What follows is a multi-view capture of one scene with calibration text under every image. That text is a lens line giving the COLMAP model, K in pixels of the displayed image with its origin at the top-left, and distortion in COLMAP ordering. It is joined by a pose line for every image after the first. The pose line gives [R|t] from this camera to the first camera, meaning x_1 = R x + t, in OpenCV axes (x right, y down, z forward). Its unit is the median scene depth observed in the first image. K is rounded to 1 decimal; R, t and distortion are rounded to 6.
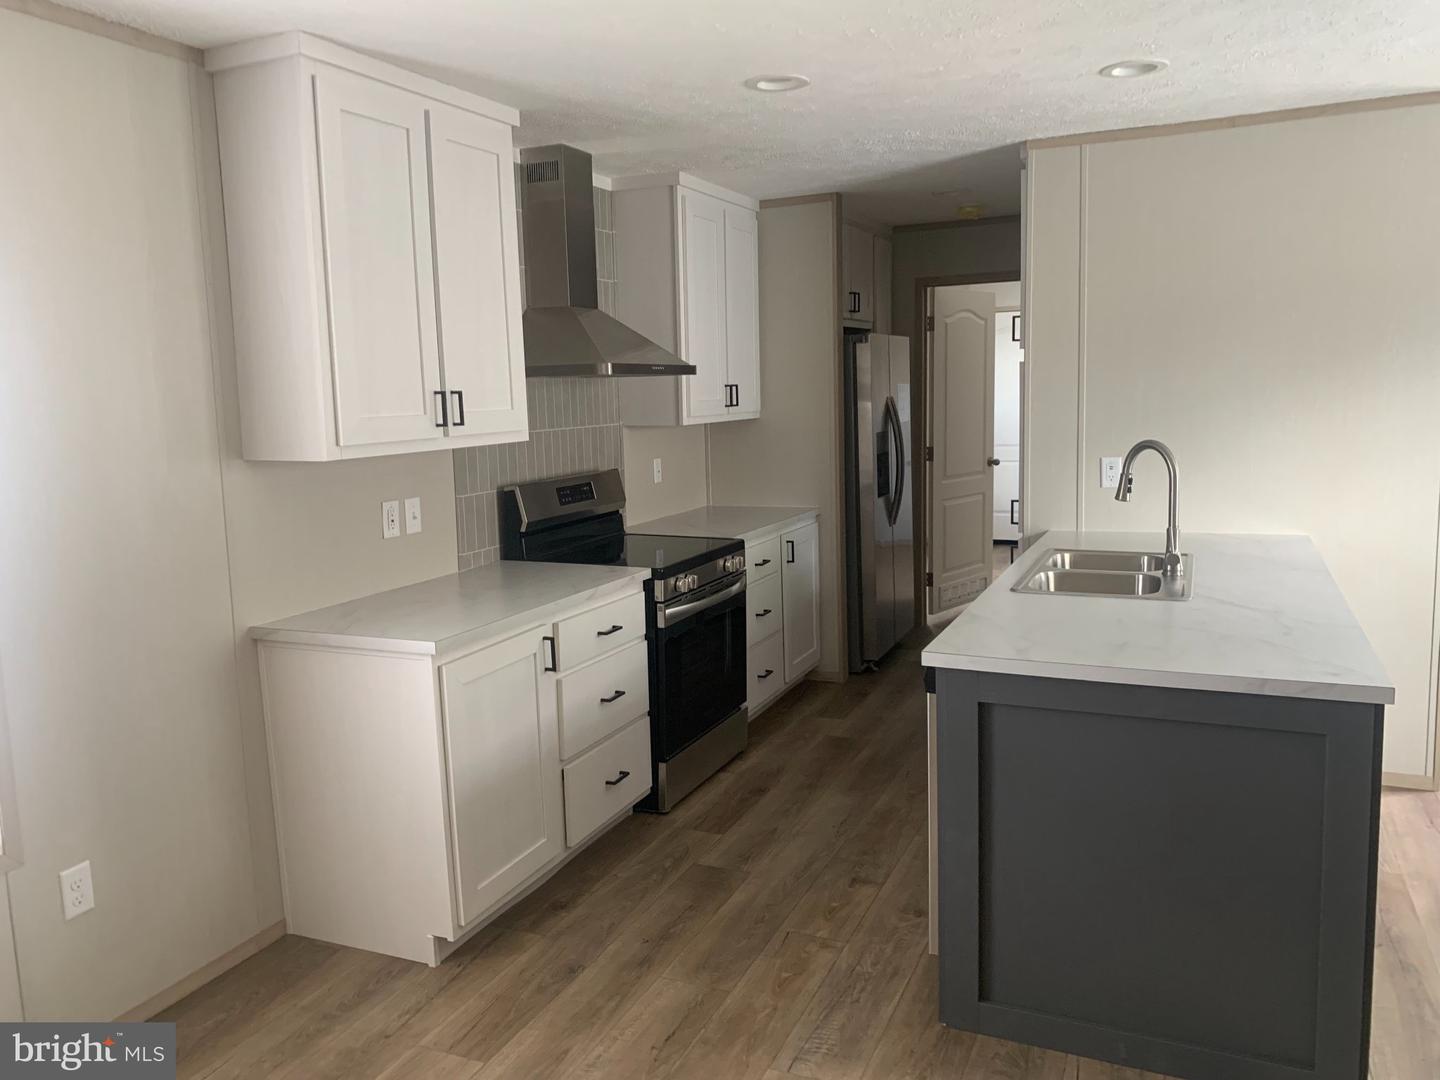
lens RADIAL K [[1095.1, 0, 720.0], [0, 1095.1, 540.0], [0, 0, 1]] dist [-0.005352, -0.007862]
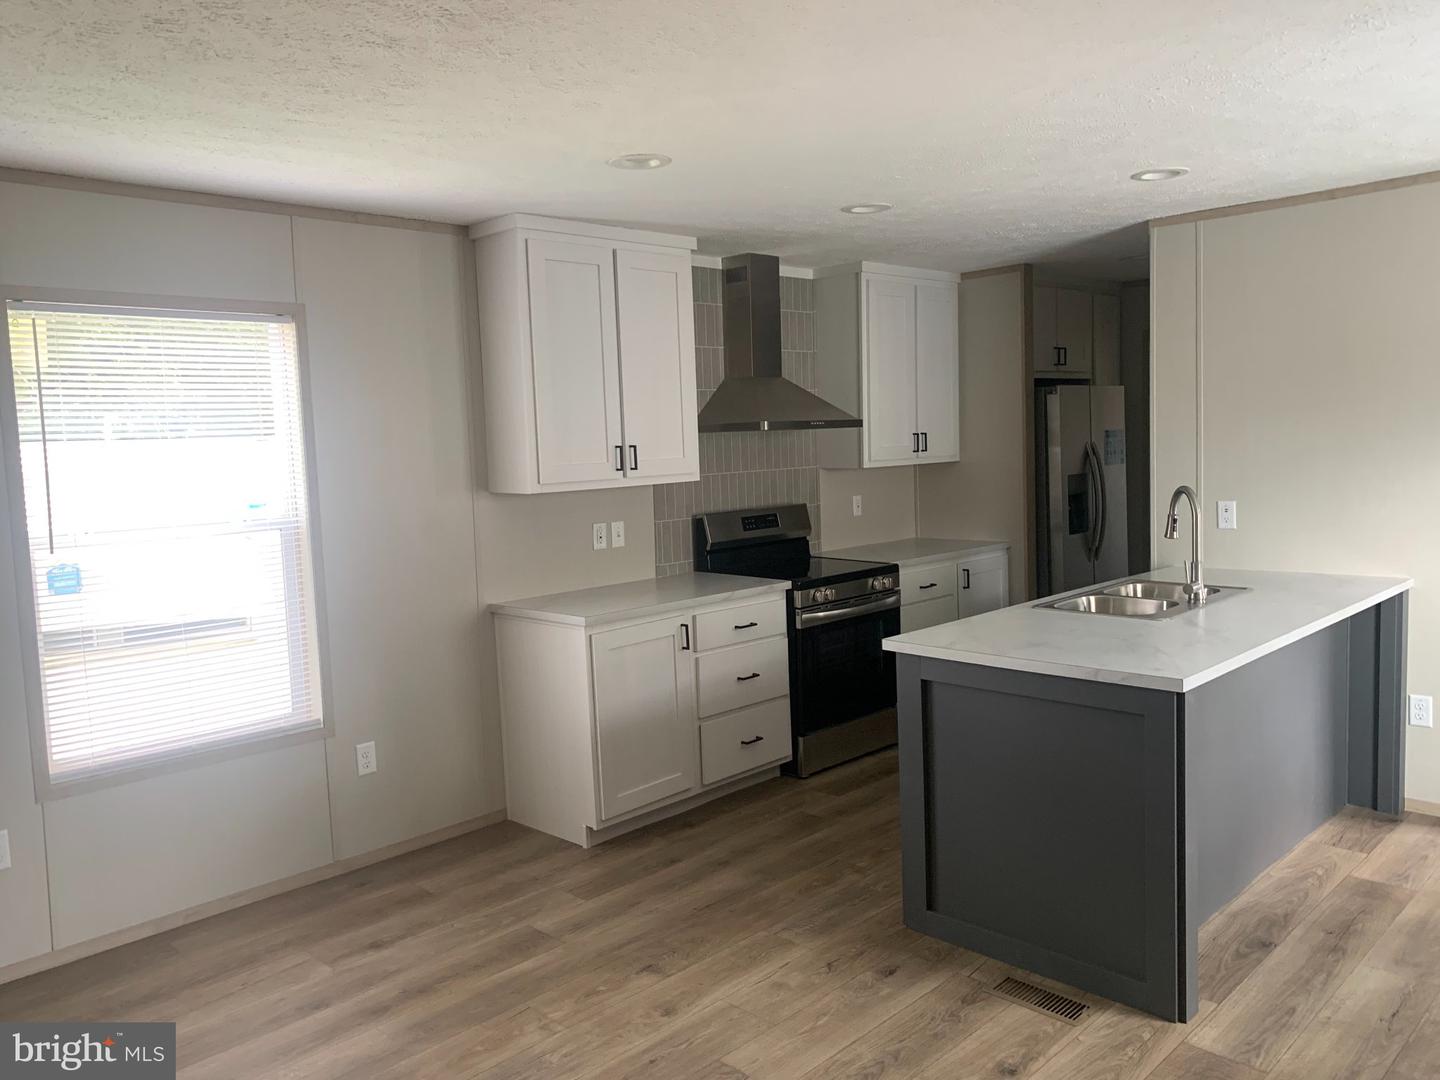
lens RADIAL K [[1099.7, 0, 720.0], [0, 1099.7, 540.0], [0, 0, 1]] dist [0.022545, -0.039559]
pose [[0.937563, 0.030262, -0.346497, 0.314500], [-0.041173, 0.998860, -0.024170, 0.013016], [0.345371, 0.036927, 0.937740, -0.245359]]
